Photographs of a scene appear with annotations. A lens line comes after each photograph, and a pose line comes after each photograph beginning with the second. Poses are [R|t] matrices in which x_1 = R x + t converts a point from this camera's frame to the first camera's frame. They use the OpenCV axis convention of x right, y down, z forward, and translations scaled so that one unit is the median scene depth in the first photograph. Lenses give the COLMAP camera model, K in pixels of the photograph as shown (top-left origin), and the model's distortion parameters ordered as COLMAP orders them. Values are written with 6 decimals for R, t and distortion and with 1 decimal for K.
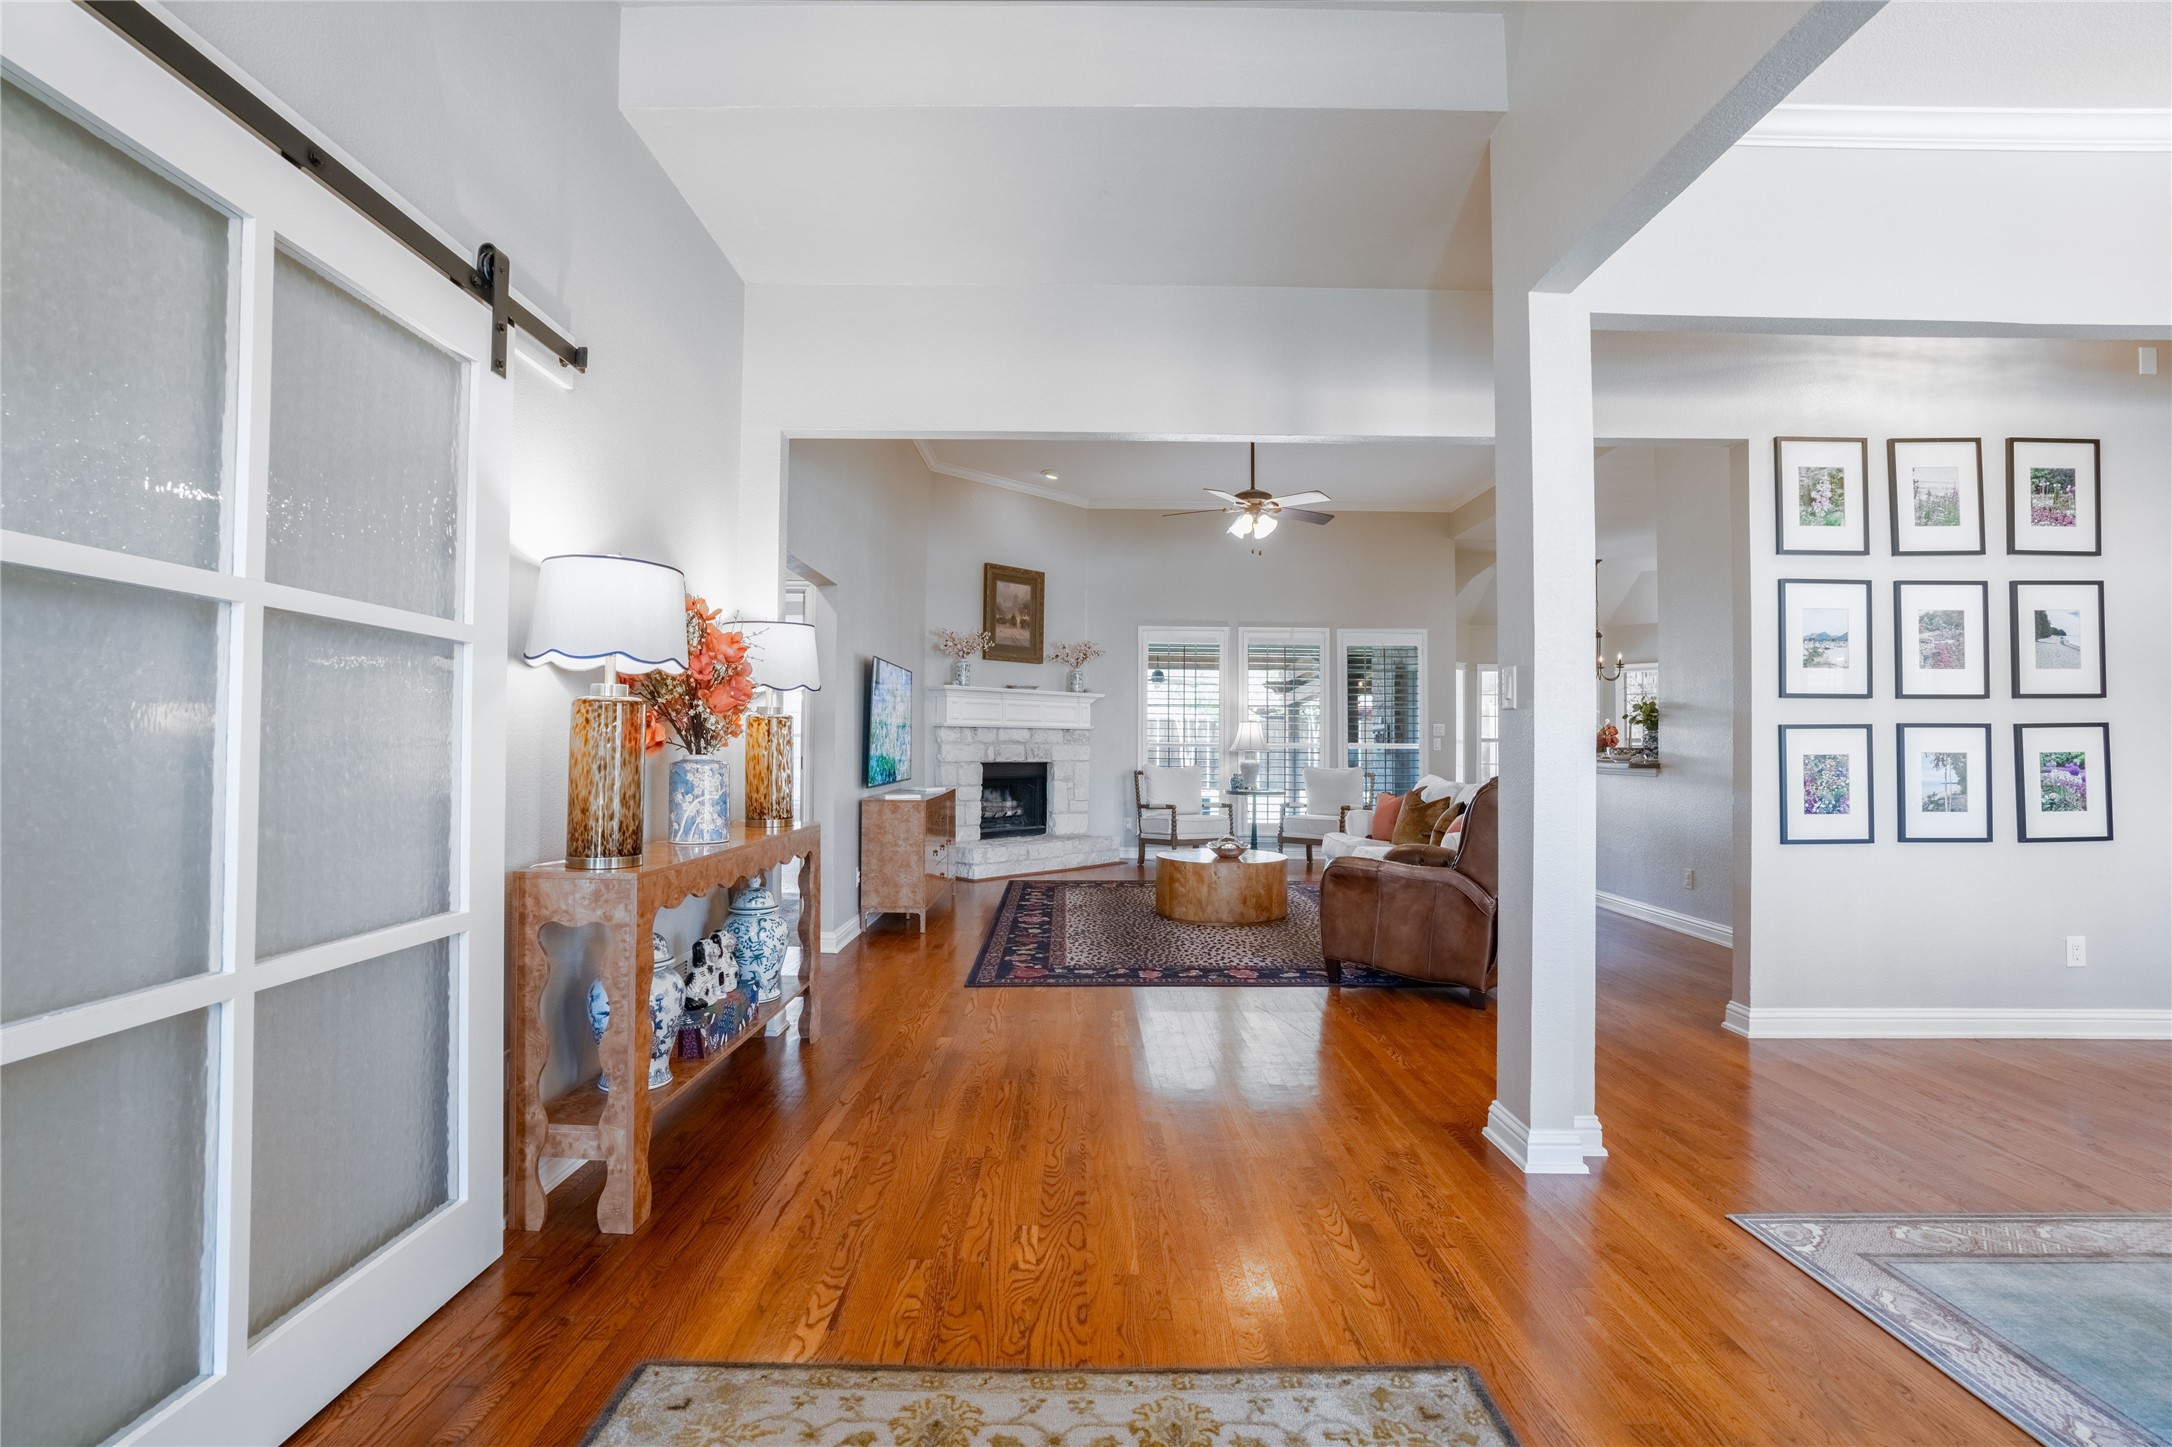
lens RADIAL K [[996.1, 0, 1094.6], [0, 996.1, 650.6], [0, 0, 1]] dist [-0.018539, 0.005110]
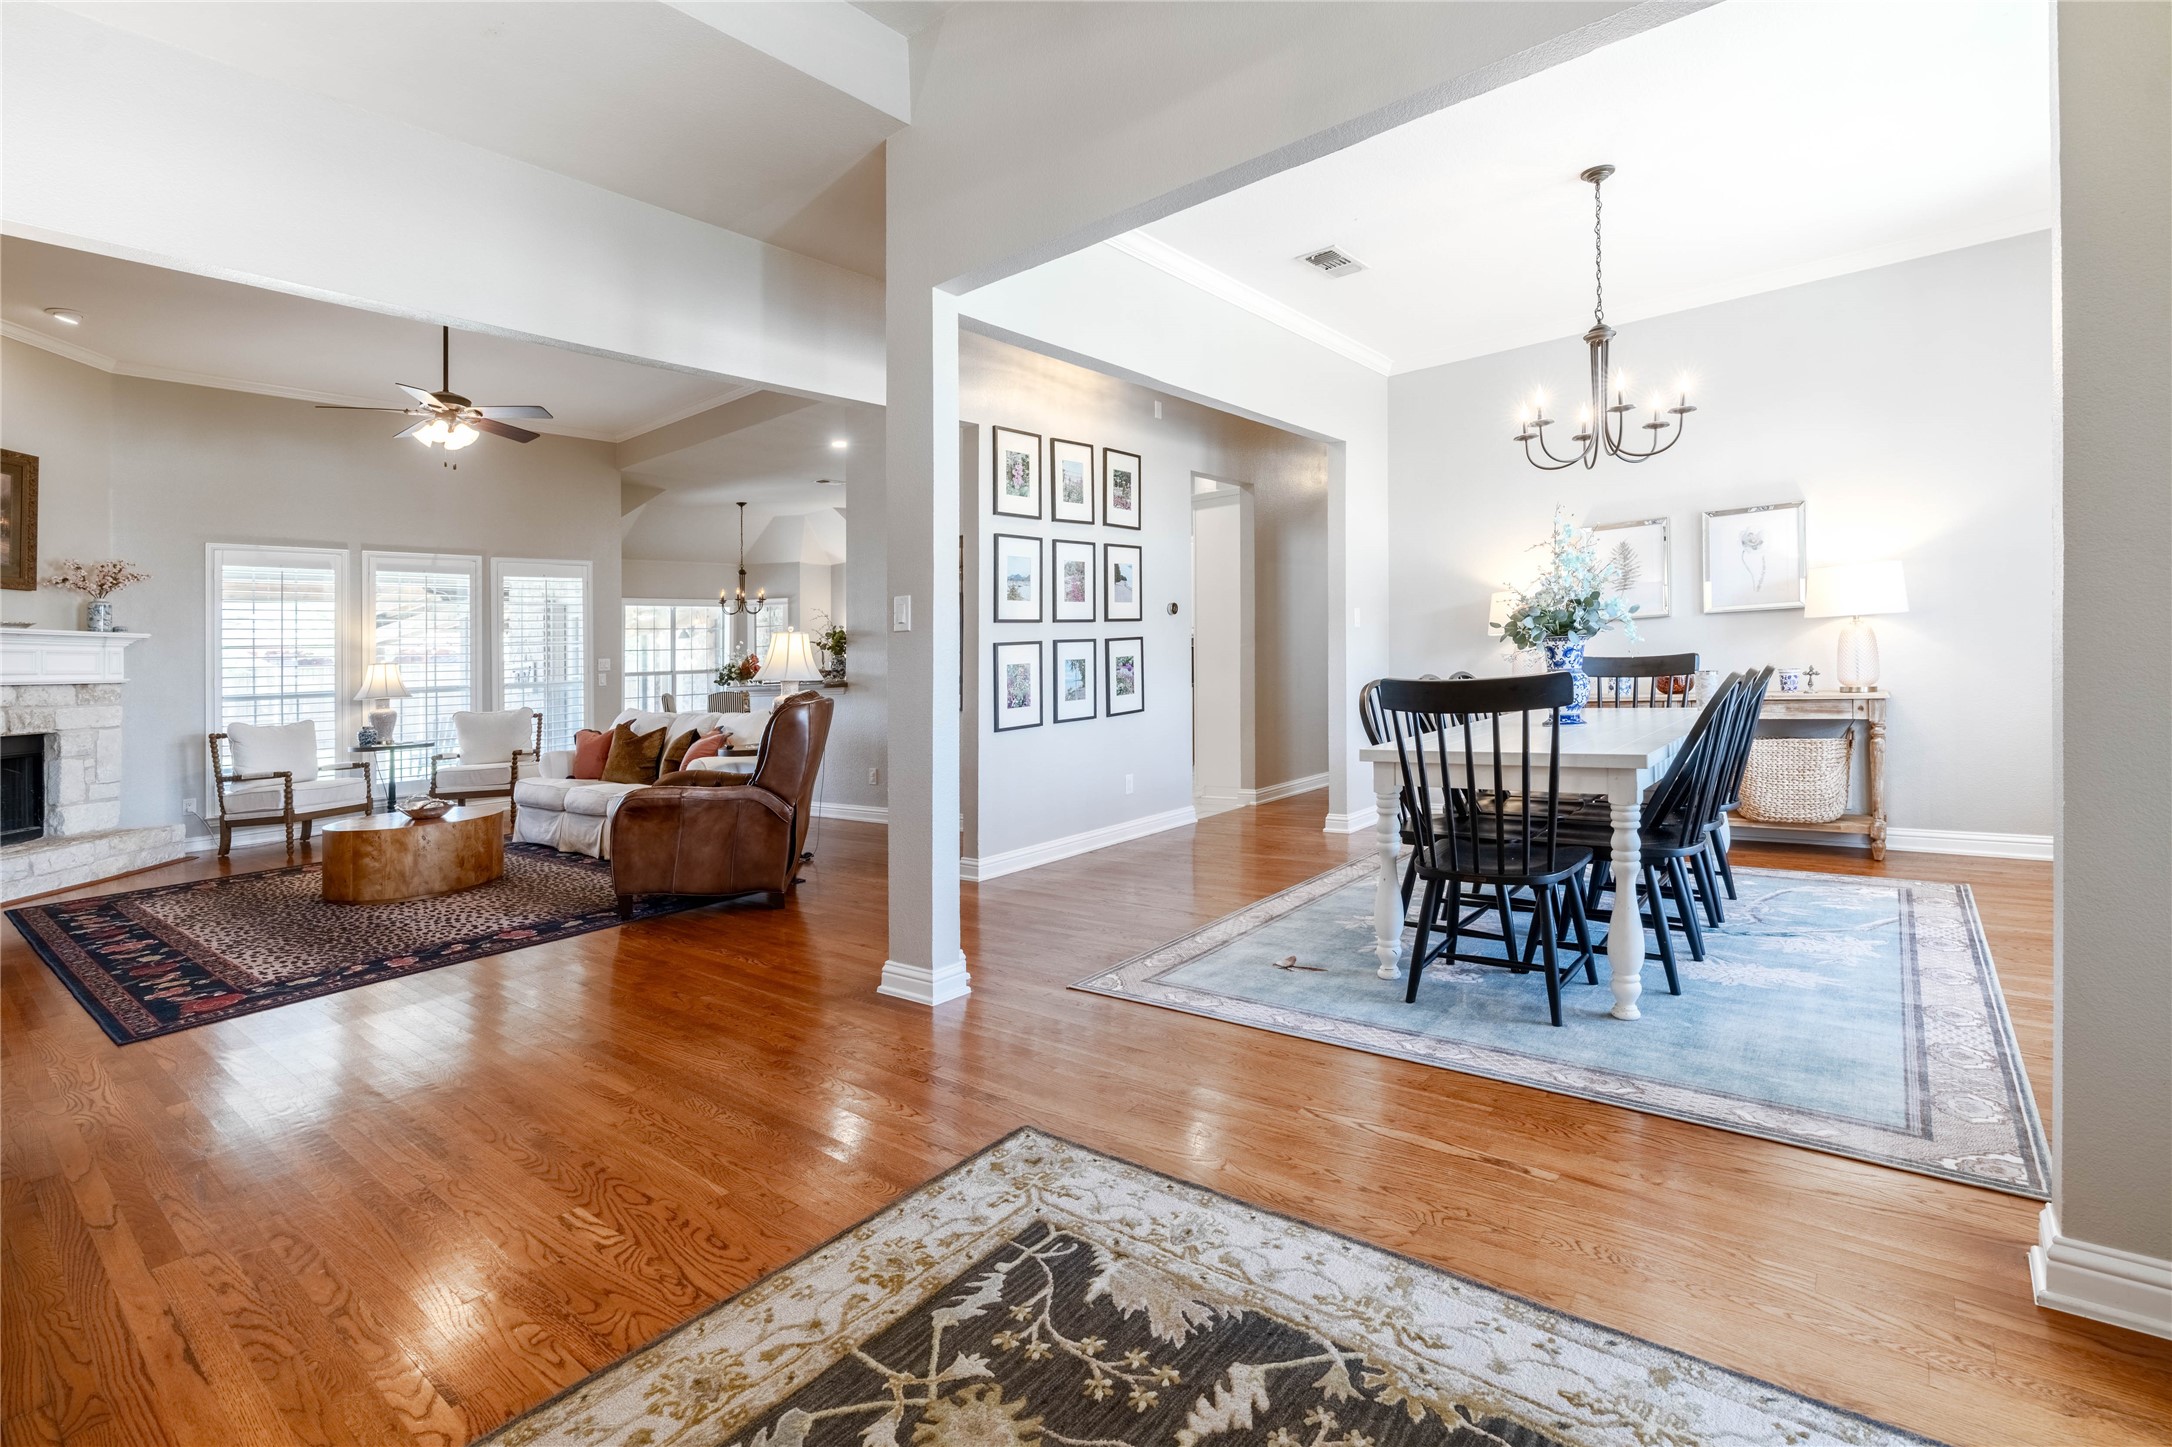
lens RADIAL K [[996.1, 0, 1072.7], [0, 996.1, 608.3], [0, 0, 1]] dist [-0.018539, 0.005110]
pose [[0.647310, 0.002242, 0.762223, -0.238447], [-0.018376, 0.999751, 0.012665, 0.009066], [-0.762005, -0.022205, 0.647190, 0.047860]]
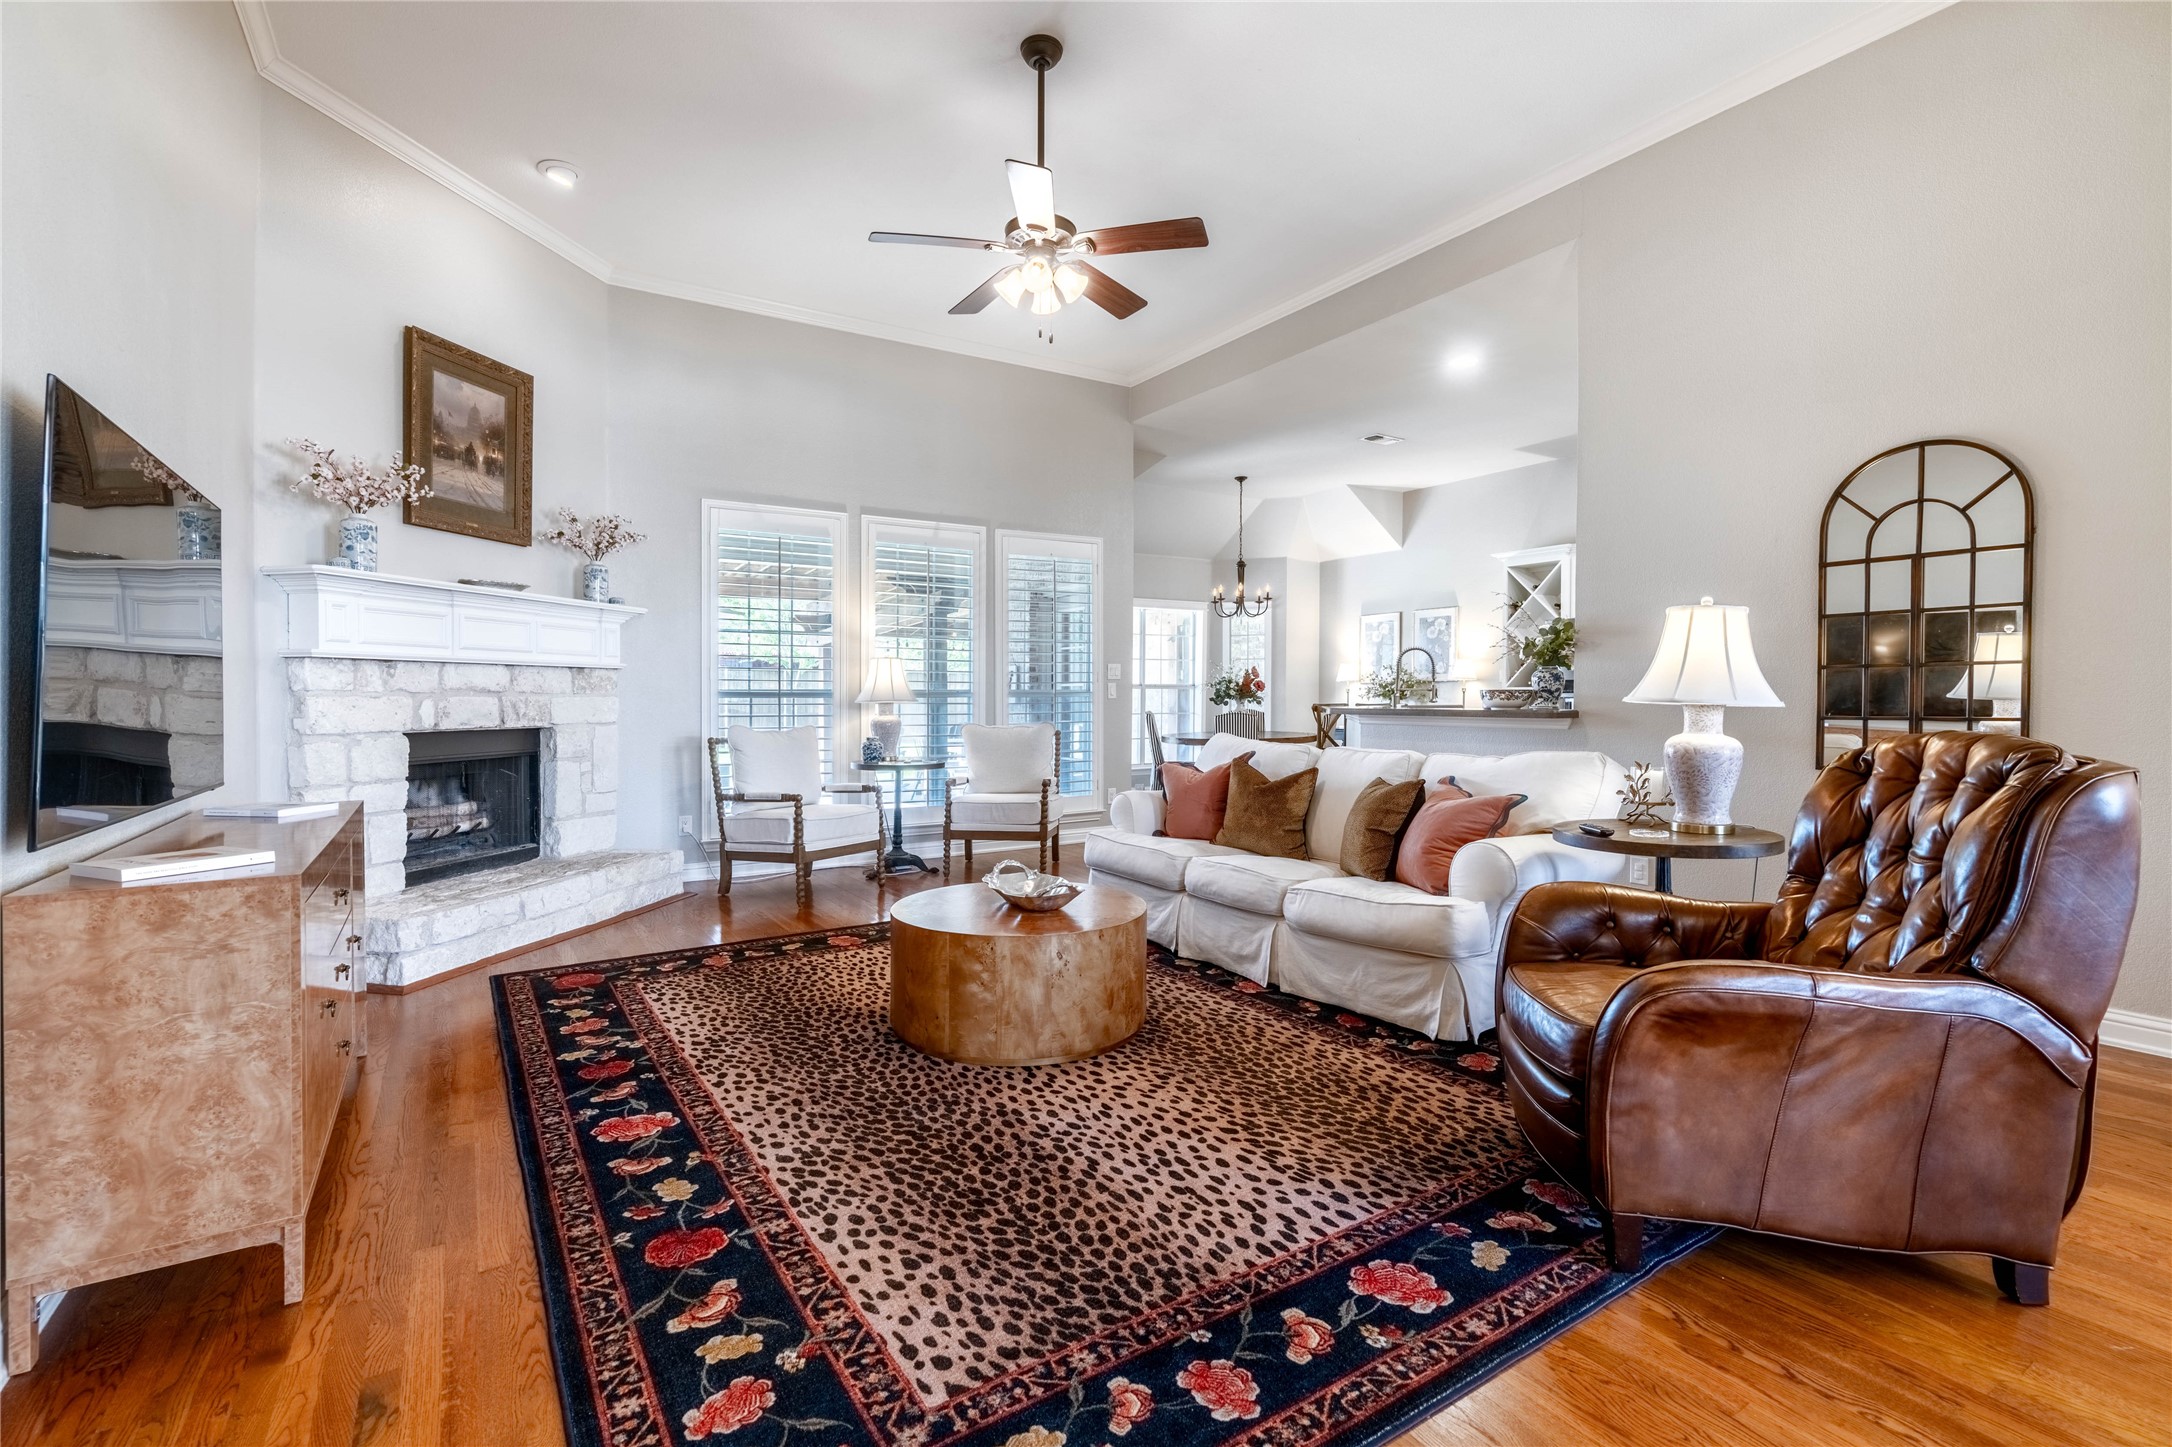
lens RADIAL K [[996.1, 0, 1088.0], [0, 996.1, 686.0], [0, 0, 1]] dist [-0.018539, 0.005110]
pose [[0.854738, -0.006082, 0.519024, -0.165504], [-0.037964, 0.996521, 0.074198, 0.085184], [-0.517670, -0.083124, 0.851533, 0.867583]]
